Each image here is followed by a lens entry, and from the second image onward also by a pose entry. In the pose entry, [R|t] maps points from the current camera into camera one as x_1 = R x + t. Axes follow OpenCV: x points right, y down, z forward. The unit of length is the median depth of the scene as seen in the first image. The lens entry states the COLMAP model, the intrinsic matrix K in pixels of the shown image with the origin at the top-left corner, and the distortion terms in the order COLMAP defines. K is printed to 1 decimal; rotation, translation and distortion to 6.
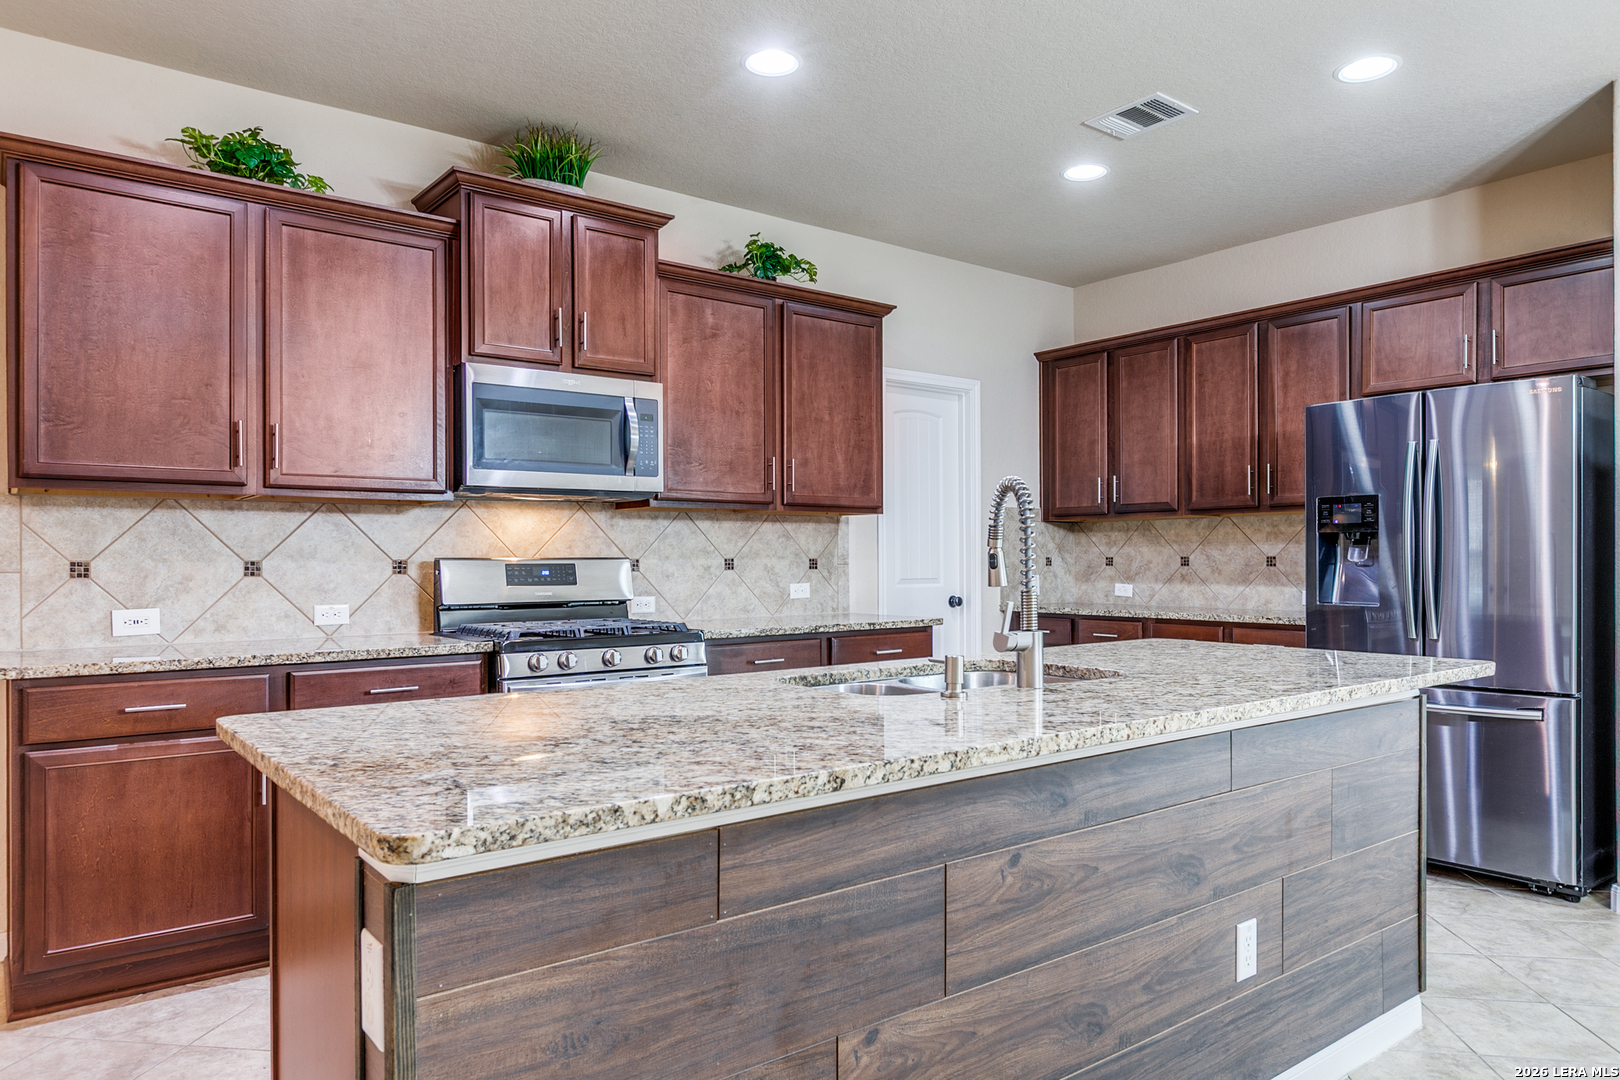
lens RADIAL K [[1060.6, 0, 809.0], [0, 1060.6, 549.0], [0, 0, 1]] dist [0.000997, 0.000154]
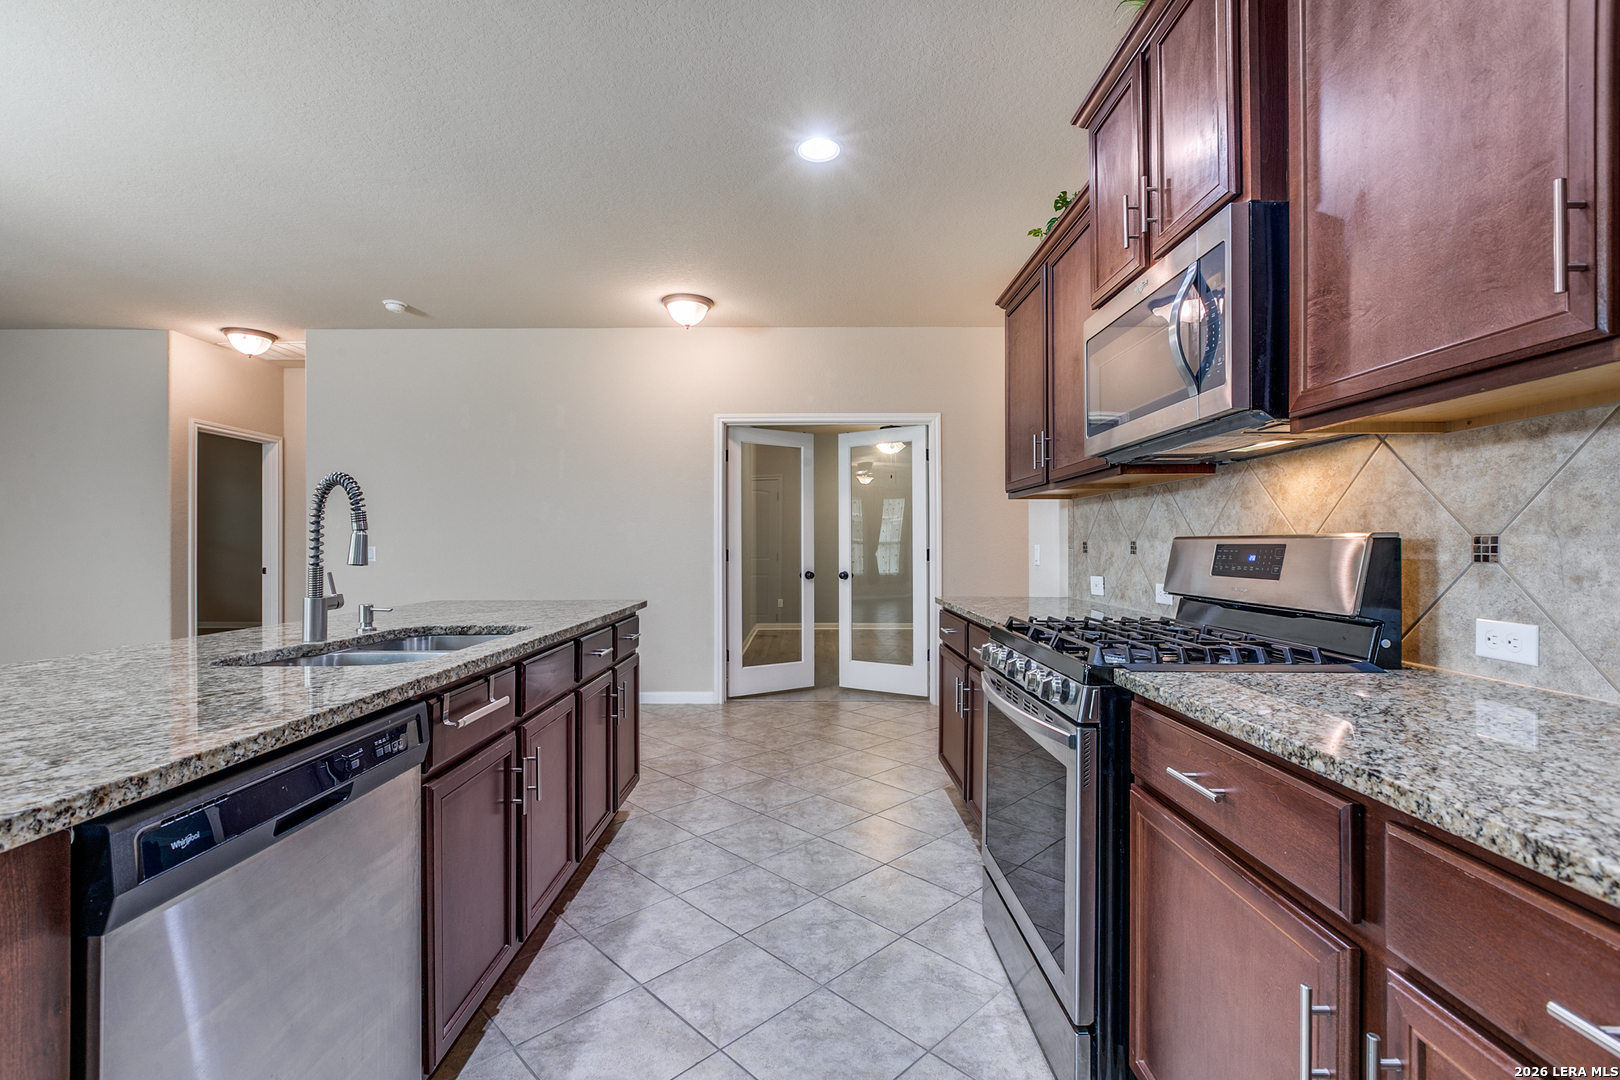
lens RADIAL K [[725.4, 0, 809.4], [0, 725.4, 543.2], [0, 0, 1]] dist [-0.000421, -0.000085]
pose [[-0.616321, 0.002125, -0.787492, 0.254833], [0.010835, 0.999925, -0.005781, 0.011888], [0.787421, -0.012095, -0.616297, 0.980763]]
